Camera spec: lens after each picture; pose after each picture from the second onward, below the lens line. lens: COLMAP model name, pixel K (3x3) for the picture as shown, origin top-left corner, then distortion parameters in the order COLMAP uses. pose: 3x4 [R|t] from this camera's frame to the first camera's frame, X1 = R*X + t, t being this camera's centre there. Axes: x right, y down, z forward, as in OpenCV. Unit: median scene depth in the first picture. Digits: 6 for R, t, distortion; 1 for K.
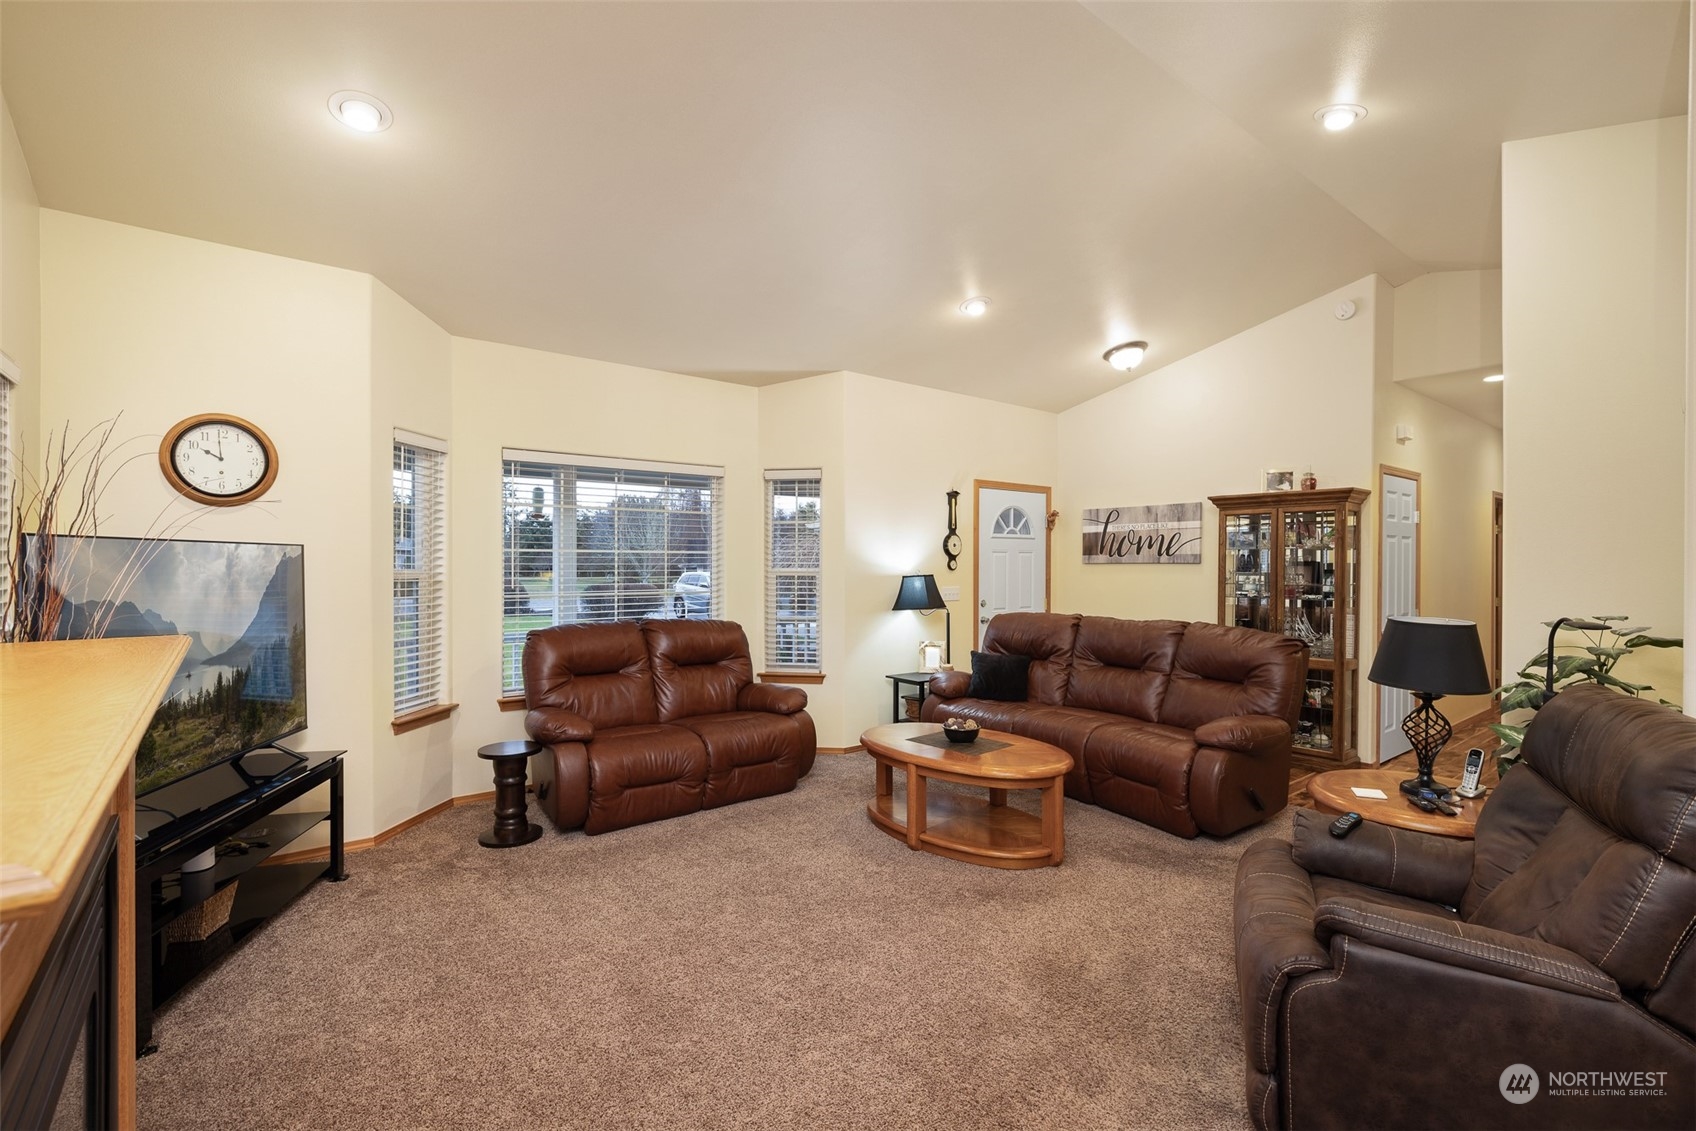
lens RADIAL K [[759.4, 0, 847.4], [0, 759.4, 562.1], [0, 0, 1]] dist [-0.002858, 0.000307]
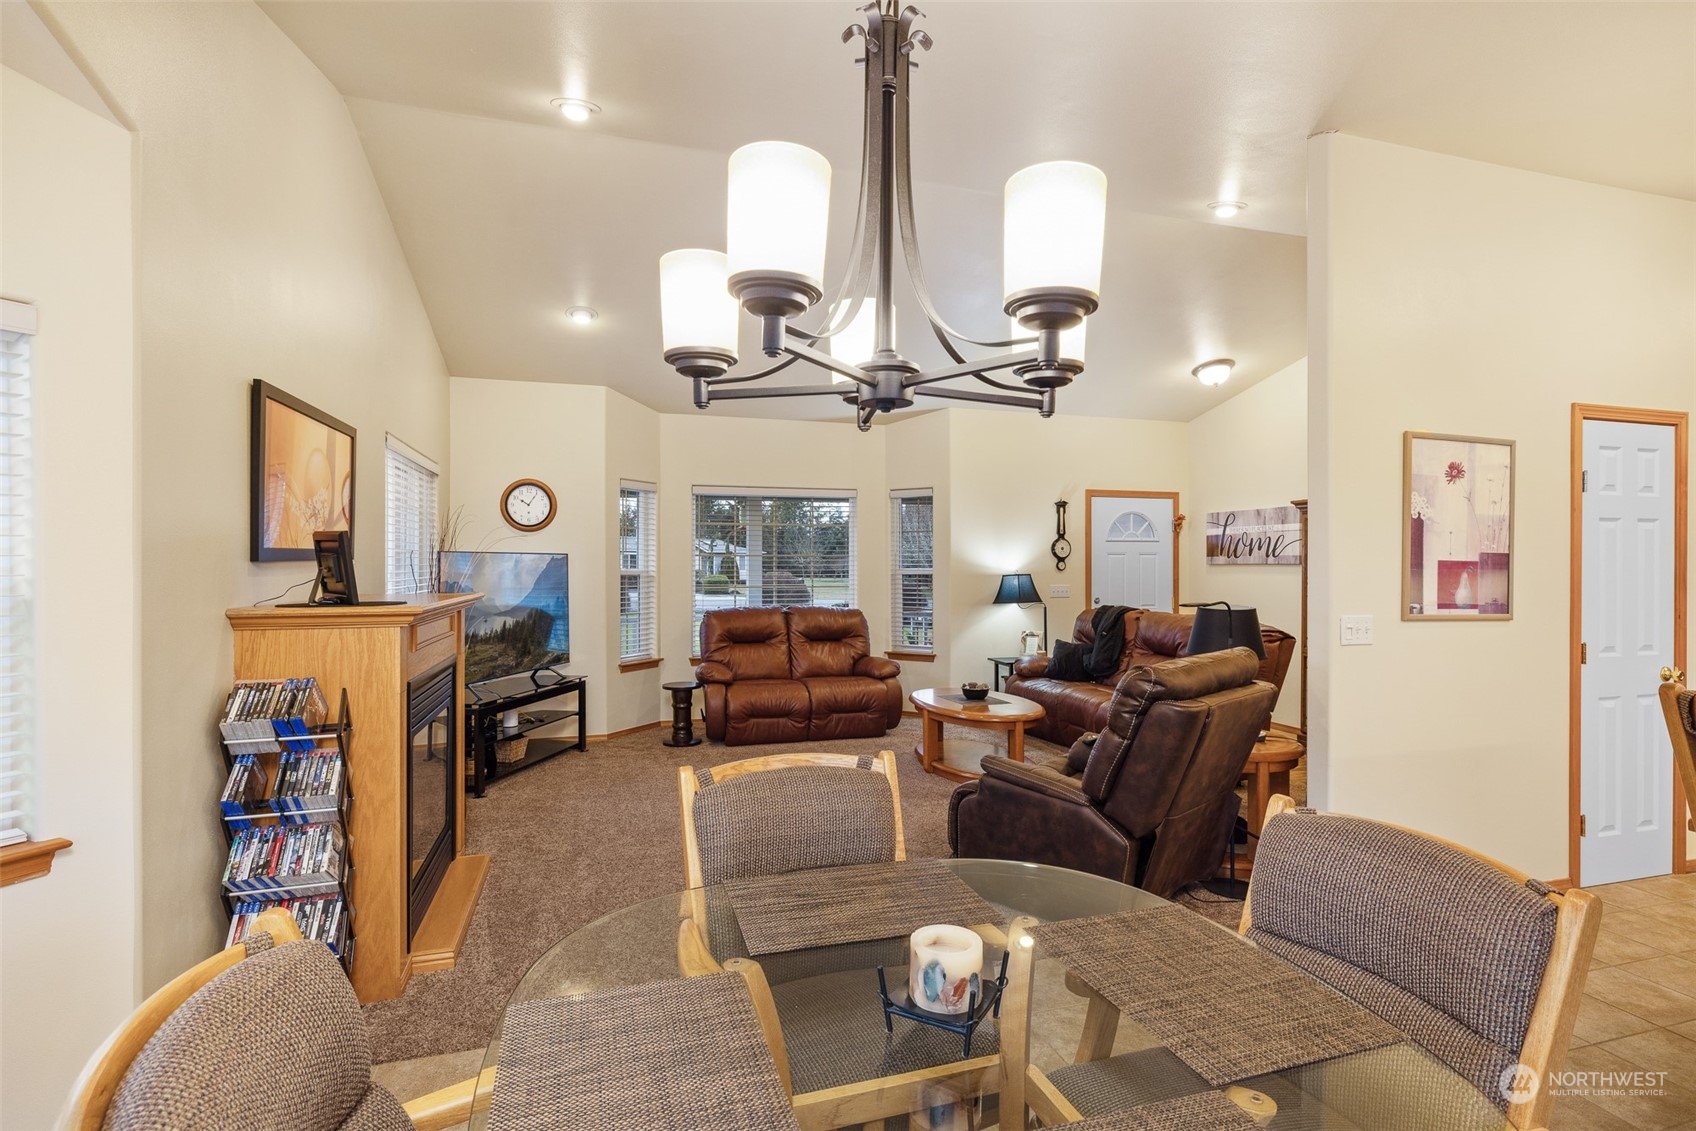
lens RADIAL K [[813.6, 0, 856.3], [0, 813.6, 559.9], [0, 0, 1]] dist [-0.002082, -0.000007]
pose [[0.930113, -0.002687, -0.367264, 0.354989], [0.000992, 0.999988, -0.004803, 0.000422], [0.367273, 0.004102, 0.930104, -0.293317]]
